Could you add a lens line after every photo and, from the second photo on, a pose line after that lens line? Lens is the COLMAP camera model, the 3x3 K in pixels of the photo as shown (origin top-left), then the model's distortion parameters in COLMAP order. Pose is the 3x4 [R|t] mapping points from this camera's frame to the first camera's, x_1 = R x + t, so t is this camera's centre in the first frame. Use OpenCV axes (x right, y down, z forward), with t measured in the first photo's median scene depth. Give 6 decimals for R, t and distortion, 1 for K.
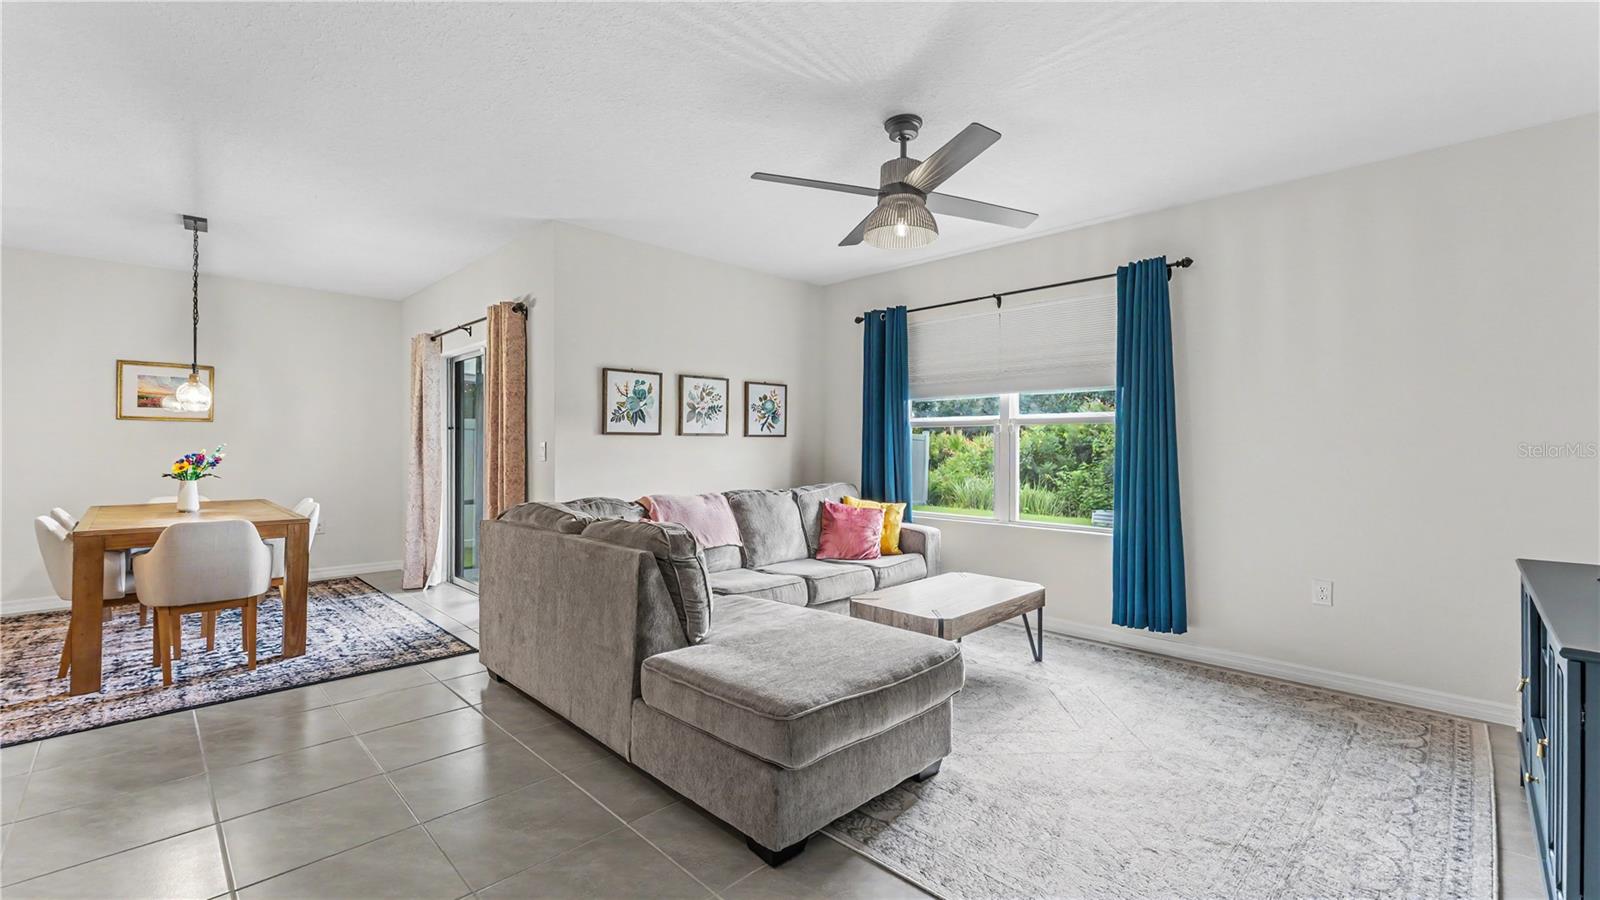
lens RADIAL K [[636.2, 0, 795.7], [0, 636.2, 443.8], [0, 0, 1]] dist [-0.000641, 0.000163]
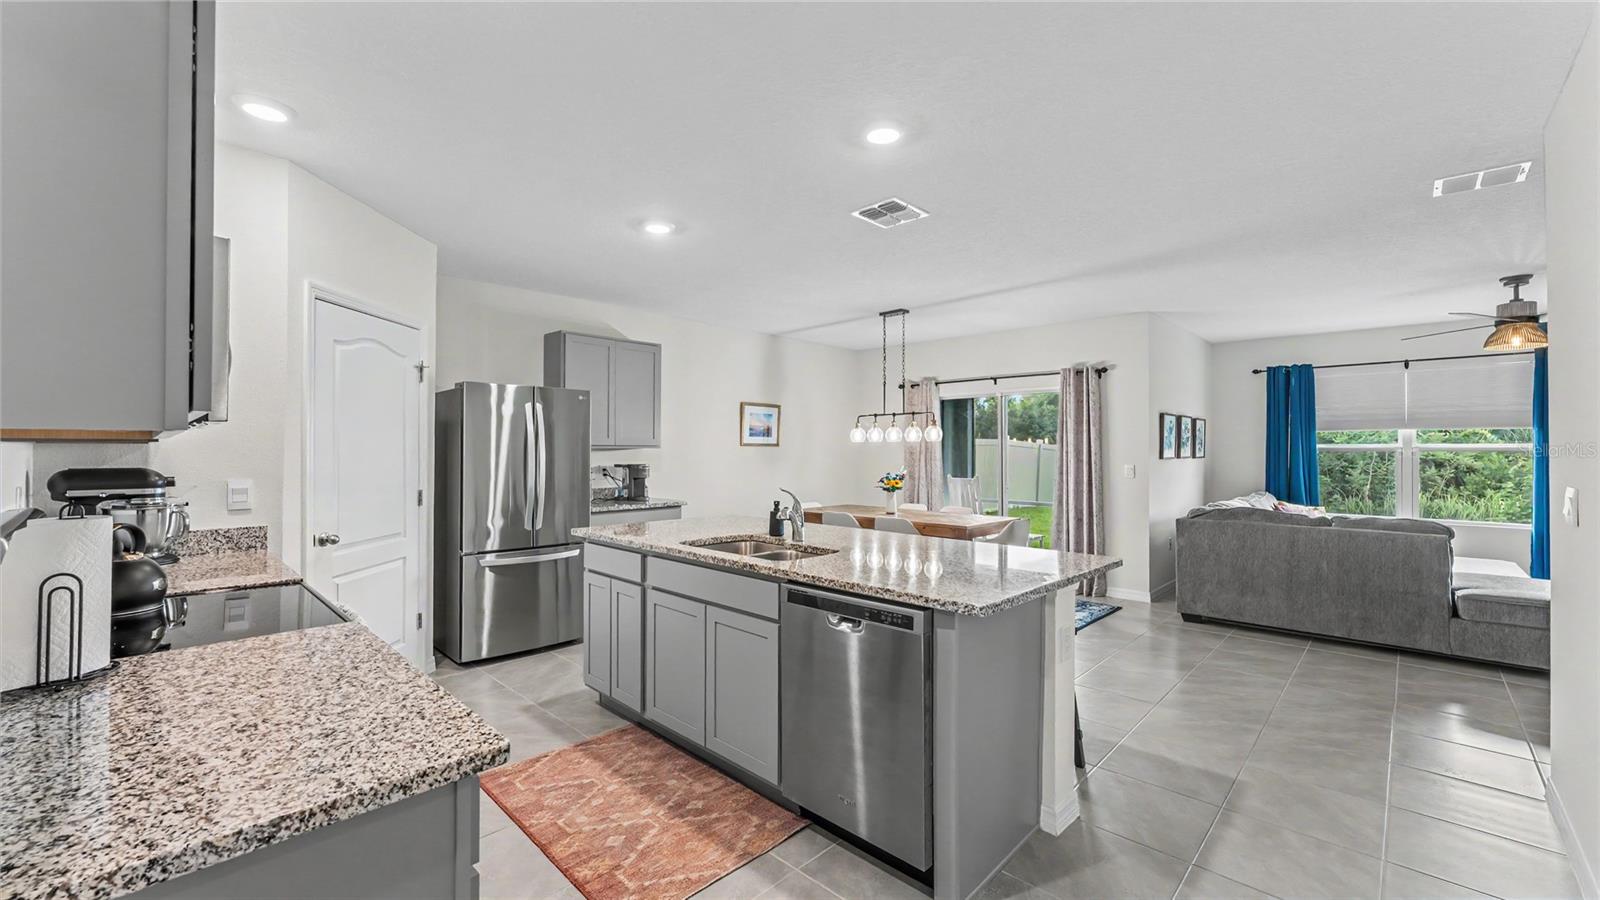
lens RADIAL K [[636.2, 0, 796.7], [0, 636.2, 447.0], [0, 0, 1]] dist [-0.000641, 0.000163]
pose [[0.999991, 0.001490, 0.003915, -0.947312], [-0.001452, 0.999952, -0.009651, -0.022345], [-0.003930, 0.009646, 0.999946, -0.370279]]
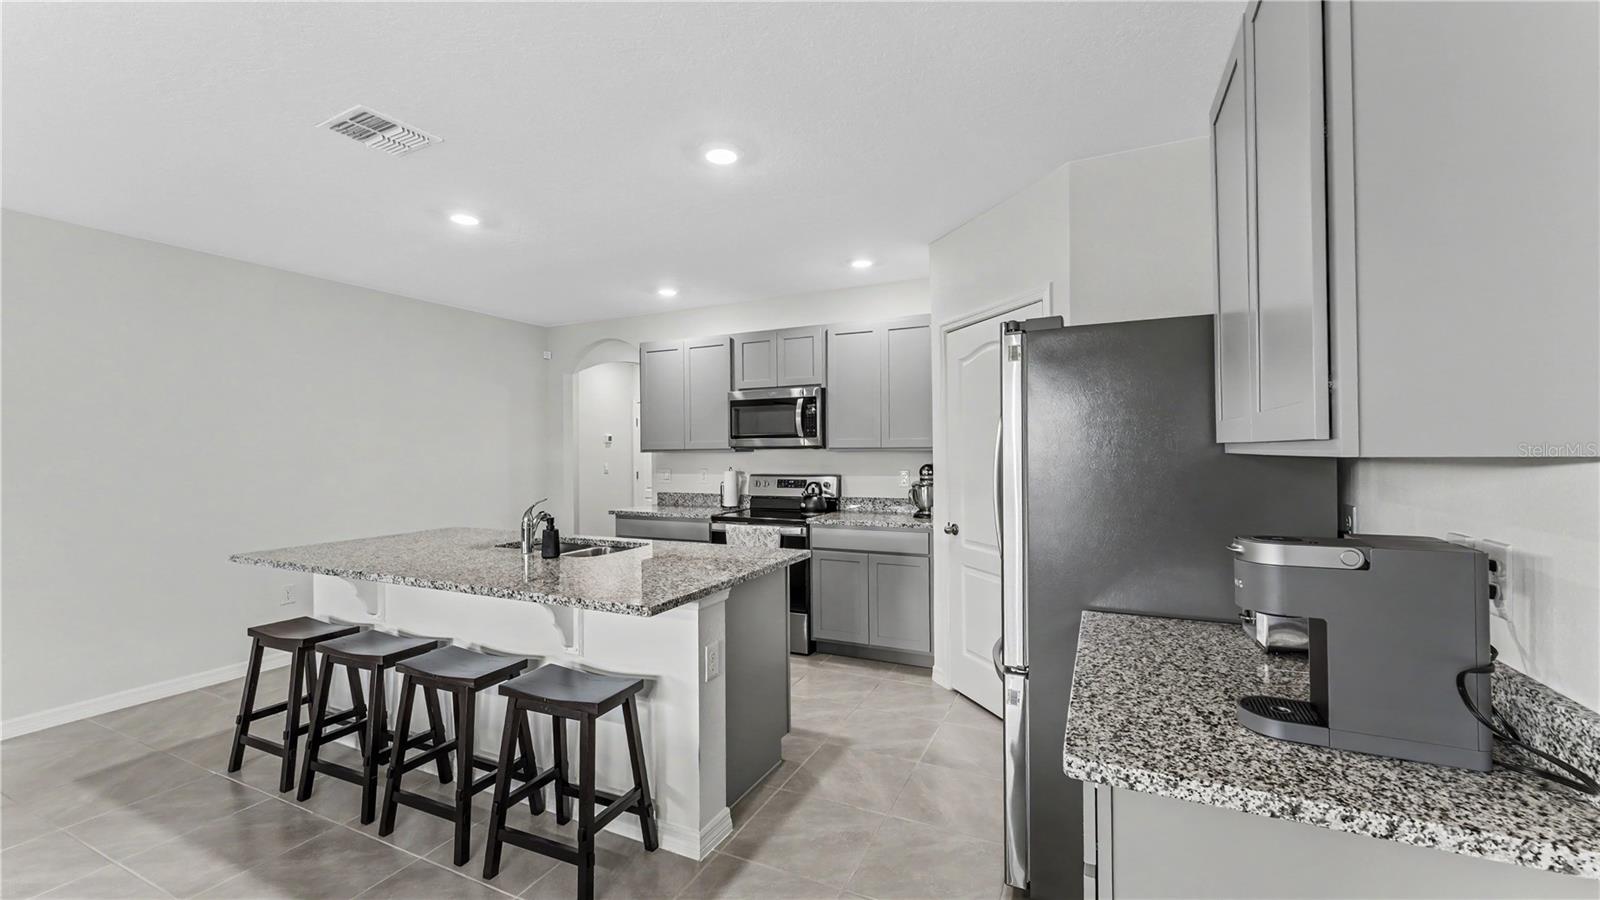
lens RADIAL K [[636.2, 0, 804.1], [0, 636.2, 446.8], [0, 0, 1]] dist [-0.000641, 0.000163]
pose [[-0.944723, 0.006072, -0.327813, -0.994484], [0.007398, 0.999969, -0.002799, -0.032723], [0.327786, -0.005070, -0.944738, 0.893386]]
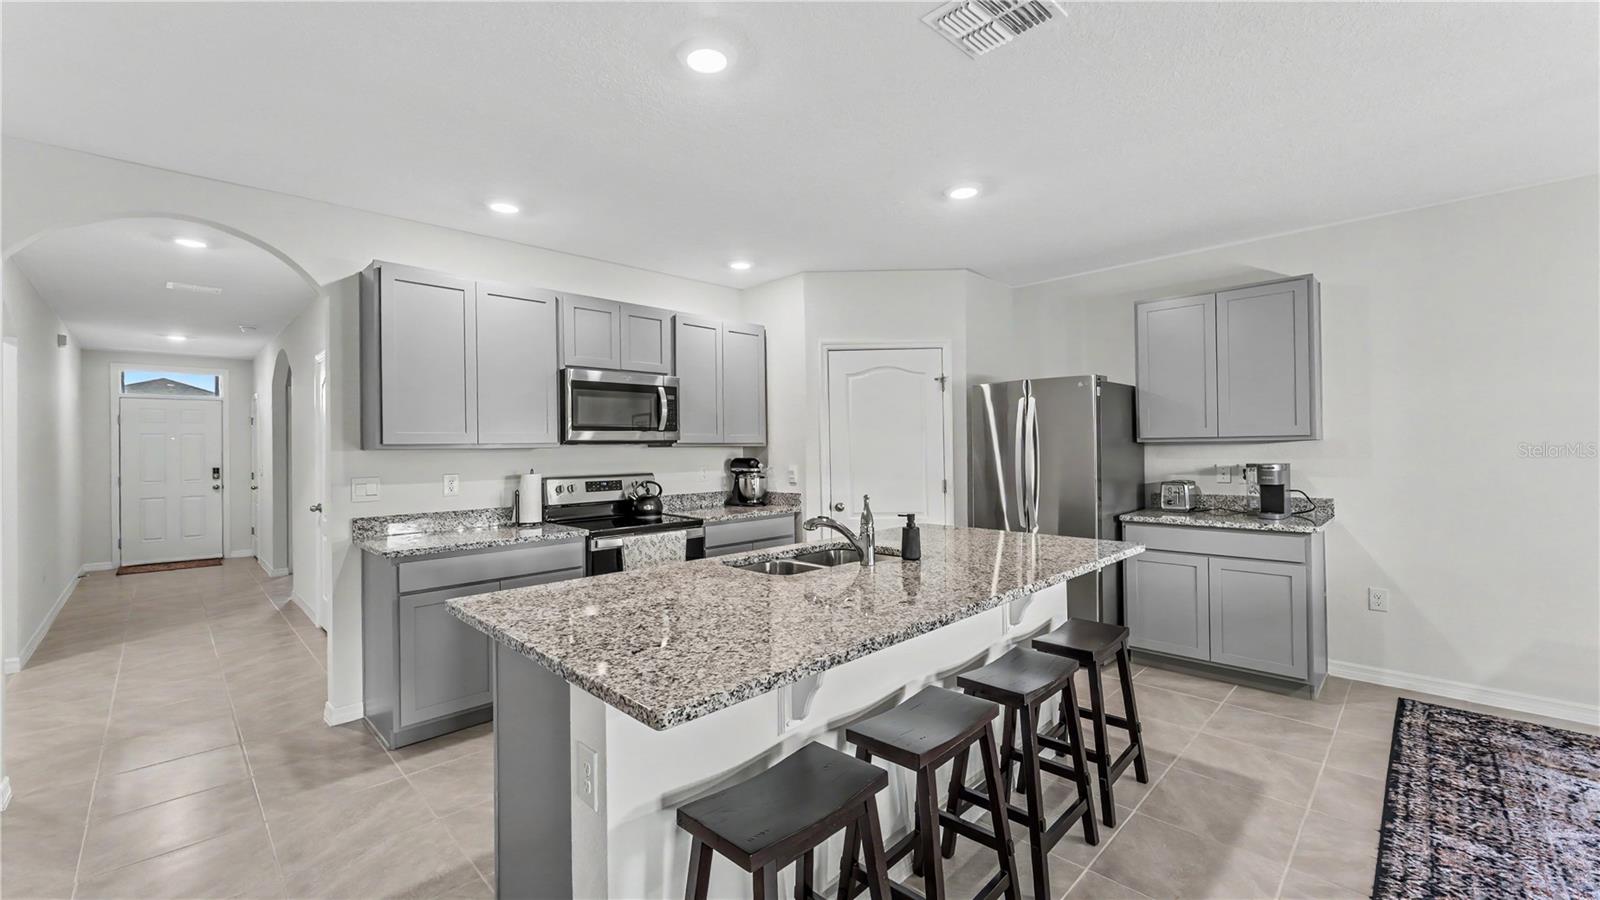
lens RADIAL K [[636.2, 0, 791.7], [0, 636.2, 447.4], [0, 0, 1]] dist [-0.000641, 0.000163]
pose [[-0.017802, -0.002154, -0.999839, -0.463657], [0.007744, 0.999967, -0.002292, -0.024428], [0.999812, -0.007784, -0.017785, 0.196276]]
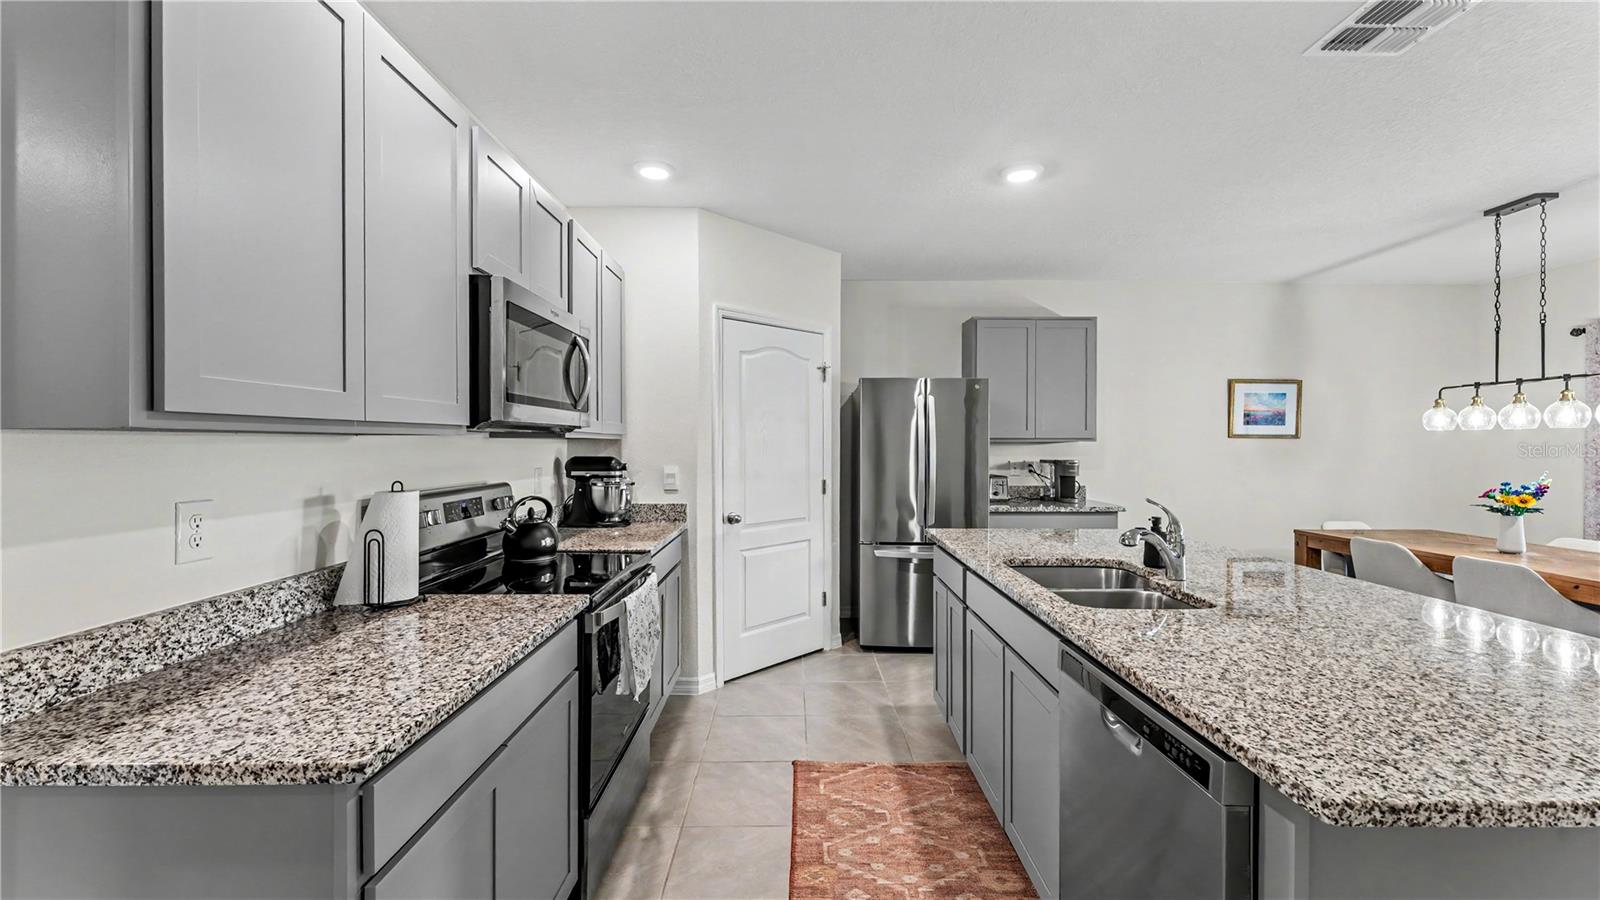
lens RADIAL K [[636.2, 0, 802.0], [0, 636.2, 445.9], [0, 0, 1]] dist [-0.000641, 0.000163]
pose [[0.706775, 0.003288, -0.707431, -0.823298], [-0.004067, 0.999992, 0.000585, -0.022860], [0.707427, 0.002463, 0.706782, -0.215410]]
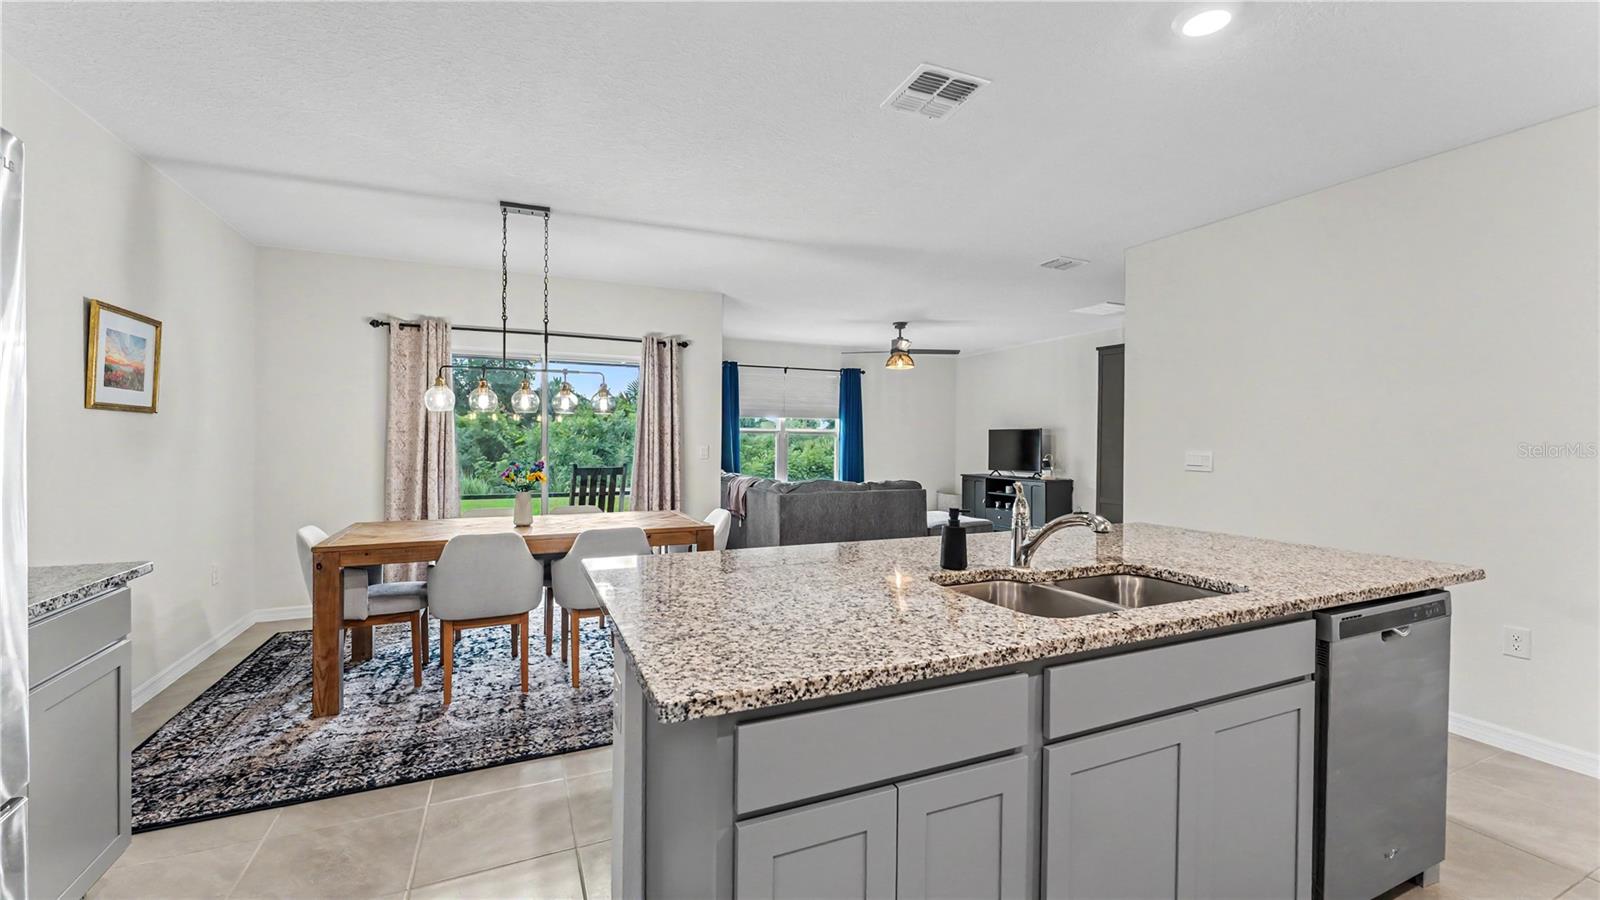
lens RADIAL K [[636.2, 0, 797.7], [0, 636.2, 447.7], [0, 0, 1]] dist [-0.000641, 0.000163]
pose [[0.366947, -0.011589, 0.930170, -1.345954], [-0.002991, 0.999903, 0.013637, -0.013280], [-0.930237, -0.007787, 0.366876, 0.229773]]
